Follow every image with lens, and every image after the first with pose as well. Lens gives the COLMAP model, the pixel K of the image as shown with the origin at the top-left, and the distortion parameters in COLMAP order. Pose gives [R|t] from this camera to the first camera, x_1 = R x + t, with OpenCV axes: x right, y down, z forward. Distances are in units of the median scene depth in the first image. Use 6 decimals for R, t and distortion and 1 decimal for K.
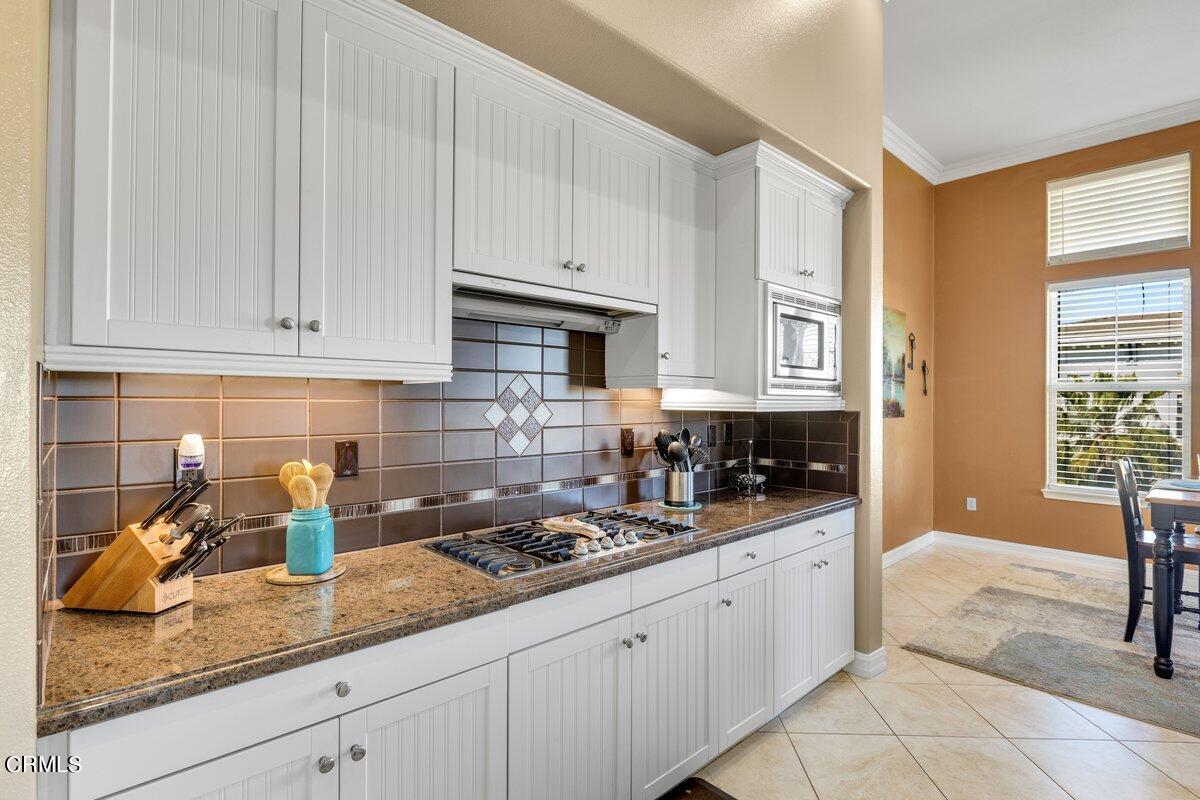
lens RADIAL K [[572.0, 0, 610.6], [0, 572.0, 398.7], [0, 0, 1]] dist [-0.005513, 0.000708]
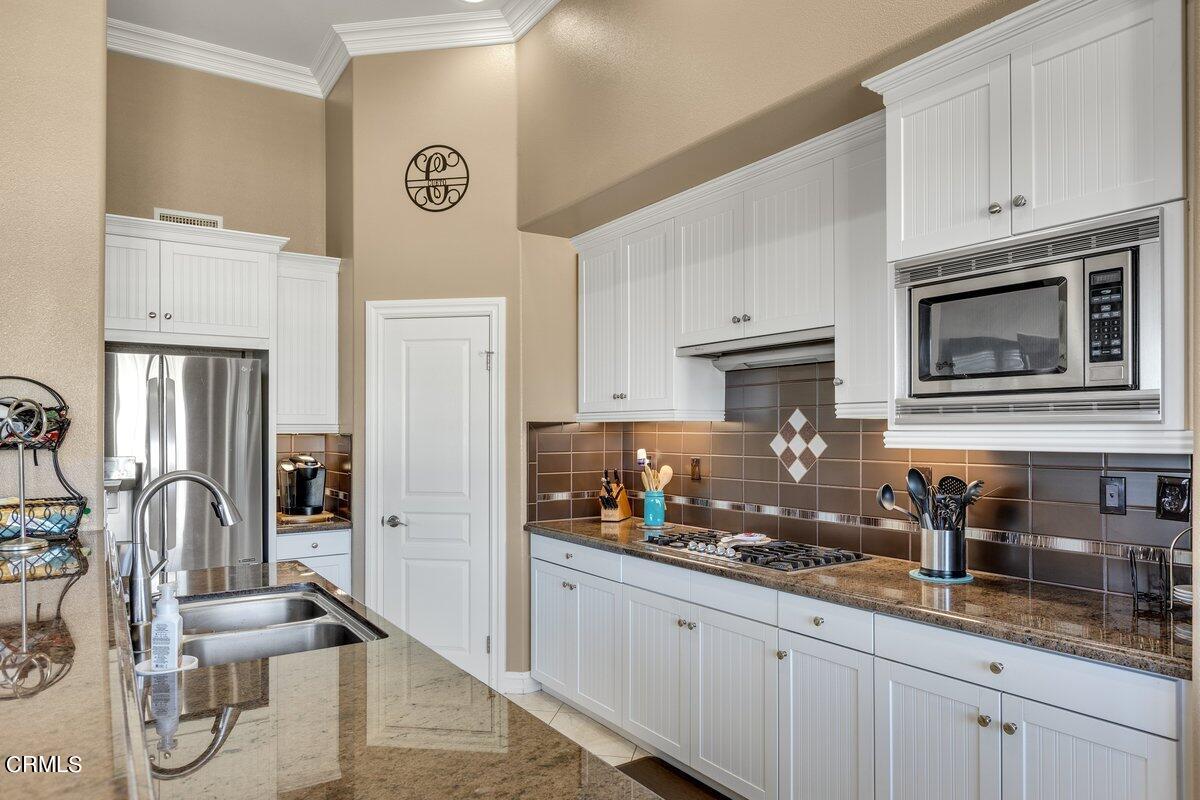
lens RADIAL K [[750.8, 0, 602.2], [0, 750.8, 427.8], [0, 0, 1]] dist [0.006793, -0.002941]
pose [[-0.151281, -0.004621, -0.988480, 1.099687], [0.006312, 0.999964, -0.005641, -0.000300], [0.988471, -0.007093, -0.151247, 0.693672]]
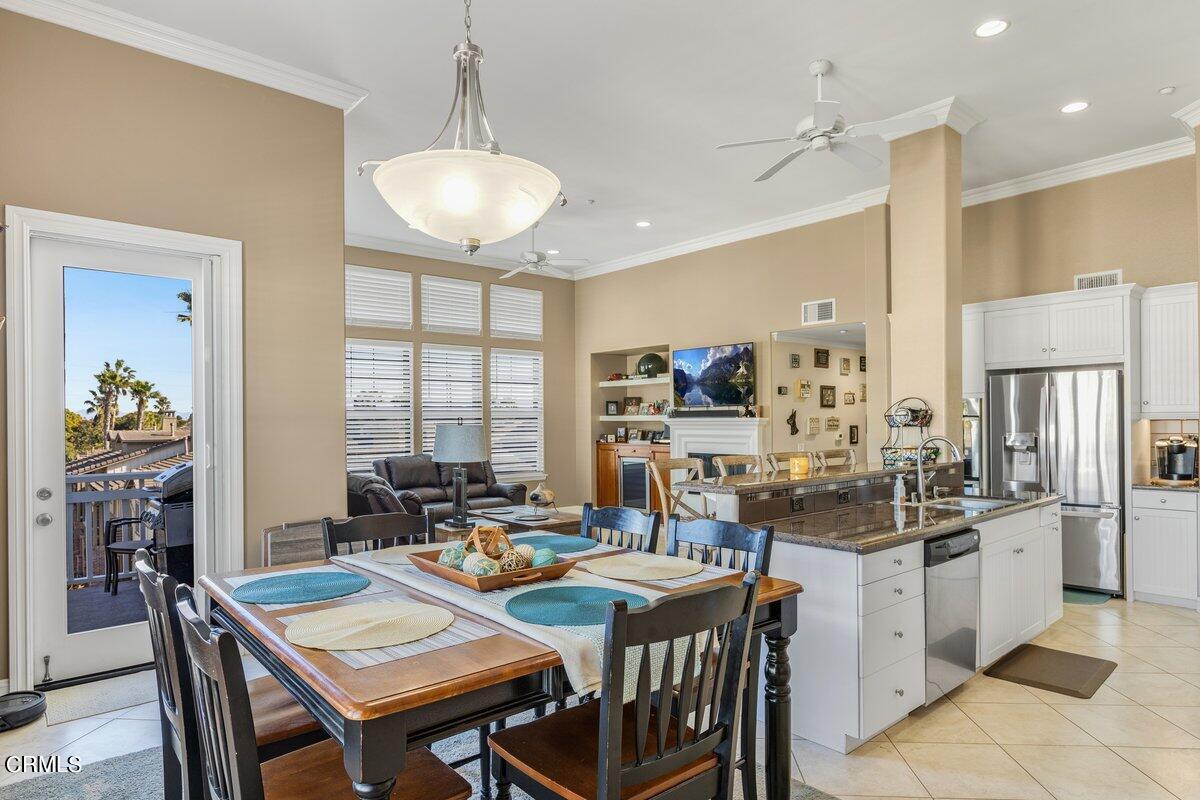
lens RADIAL K [[664.6, 0, 602.9], [0, 664.6, 416.0], [0, 0, 1]] dist [-0.008078, 0.003090]
pose [[-0.999688, 0.005725, 0.024328, 1.187440], [0.005487, 0.999937, -0.009822, -0.000531], [-0.024383, -0.009685, -0.999656, 1.736977]]
